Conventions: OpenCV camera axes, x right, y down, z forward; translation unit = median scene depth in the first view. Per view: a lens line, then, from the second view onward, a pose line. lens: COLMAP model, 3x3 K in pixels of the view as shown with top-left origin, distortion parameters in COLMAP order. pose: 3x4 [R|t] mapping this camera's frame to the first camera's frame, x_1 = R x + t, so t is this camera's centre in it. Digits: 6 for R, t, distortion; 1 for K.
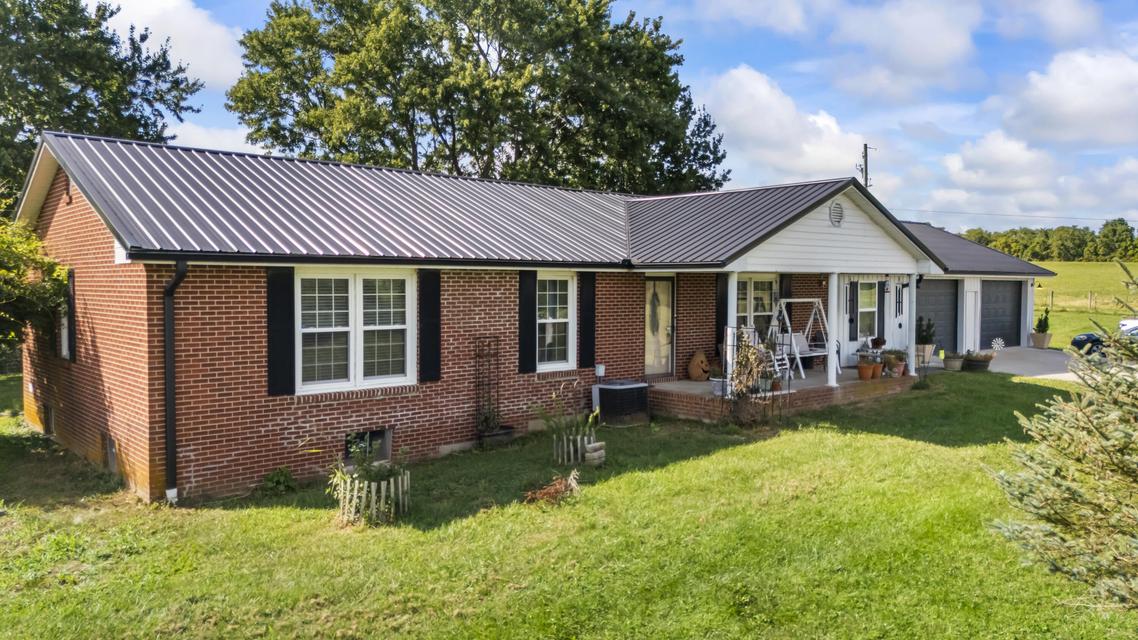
lens RADIAL K [[859.1, 0, 569.0], [0, 859.1, 320.0], [0, 0, 1]] dist [-0.000543, -0.004222]
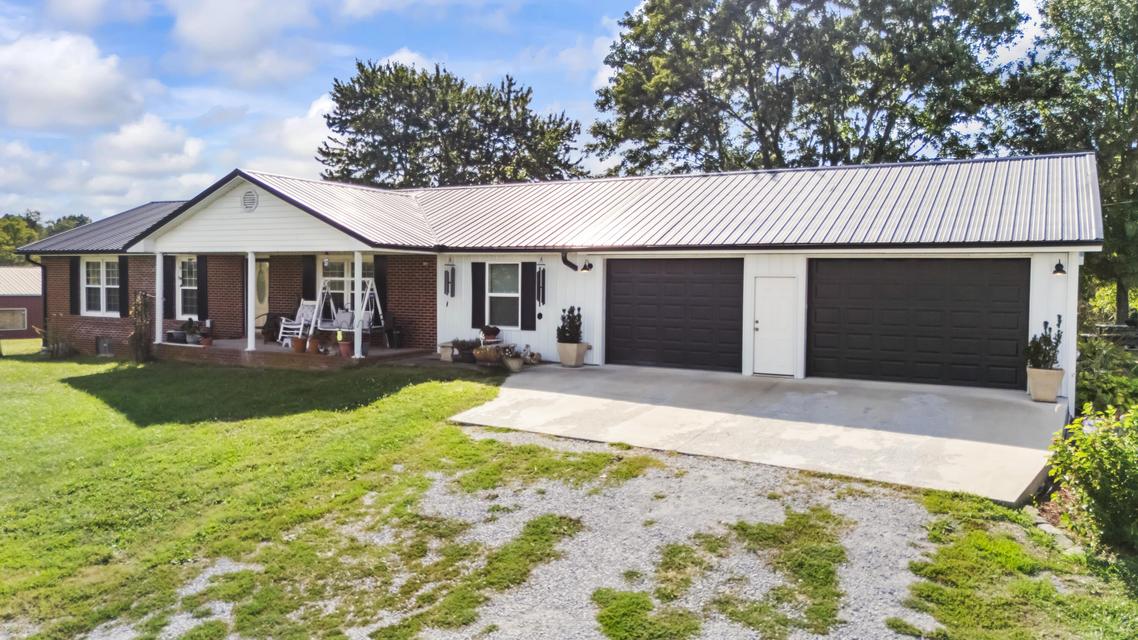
lens RADIAL K [[859.1, 0, 569.0], [0, 859.1, 320.0], [0, 0, 1]] dist [-0.000543, -0.004222]
pose [[0.354846, 0.047985, -0.933692, 1.987943], [-0.050158, 0.998221, 0.032239, -0.030563], [0.933578, 0.035392, 0.356622, 1.286185]]
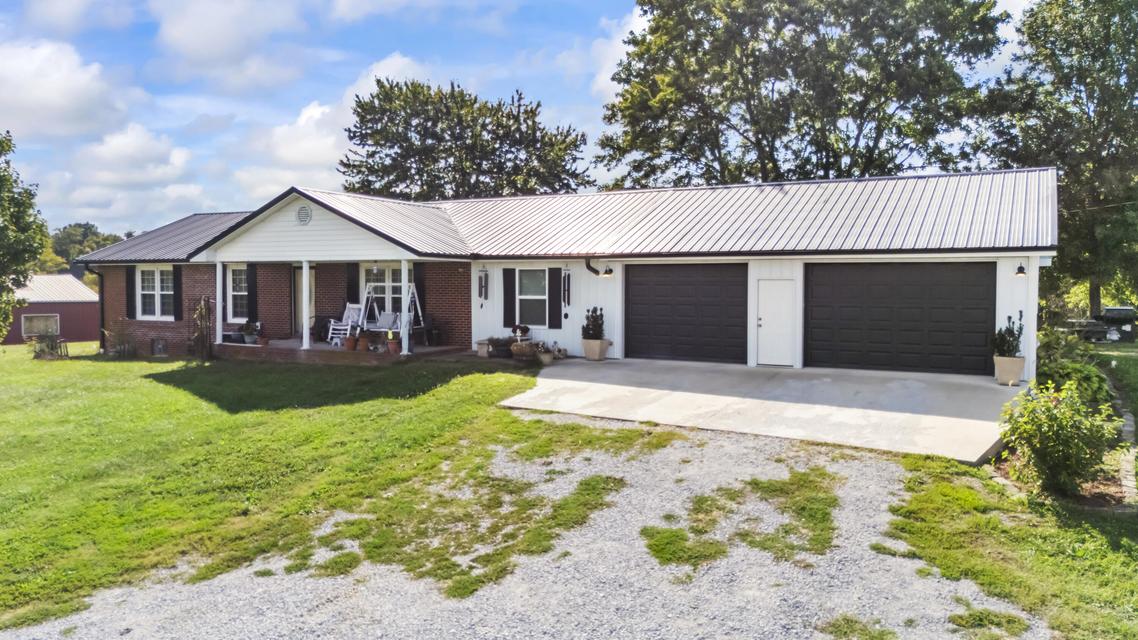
lens RADIAL K [[859.1, 0, 569.0], [0, 859.1, 320.0], [0, 0, 1]] dist [-0.000543, -0.004222]
pose [[0.360982, 0.042253, -0.931615, 2.138827], [-0.041897, 0.998699, 0.029062, -0.027600], [0.931631, 0.028541, 0.362283, 1.169496]]
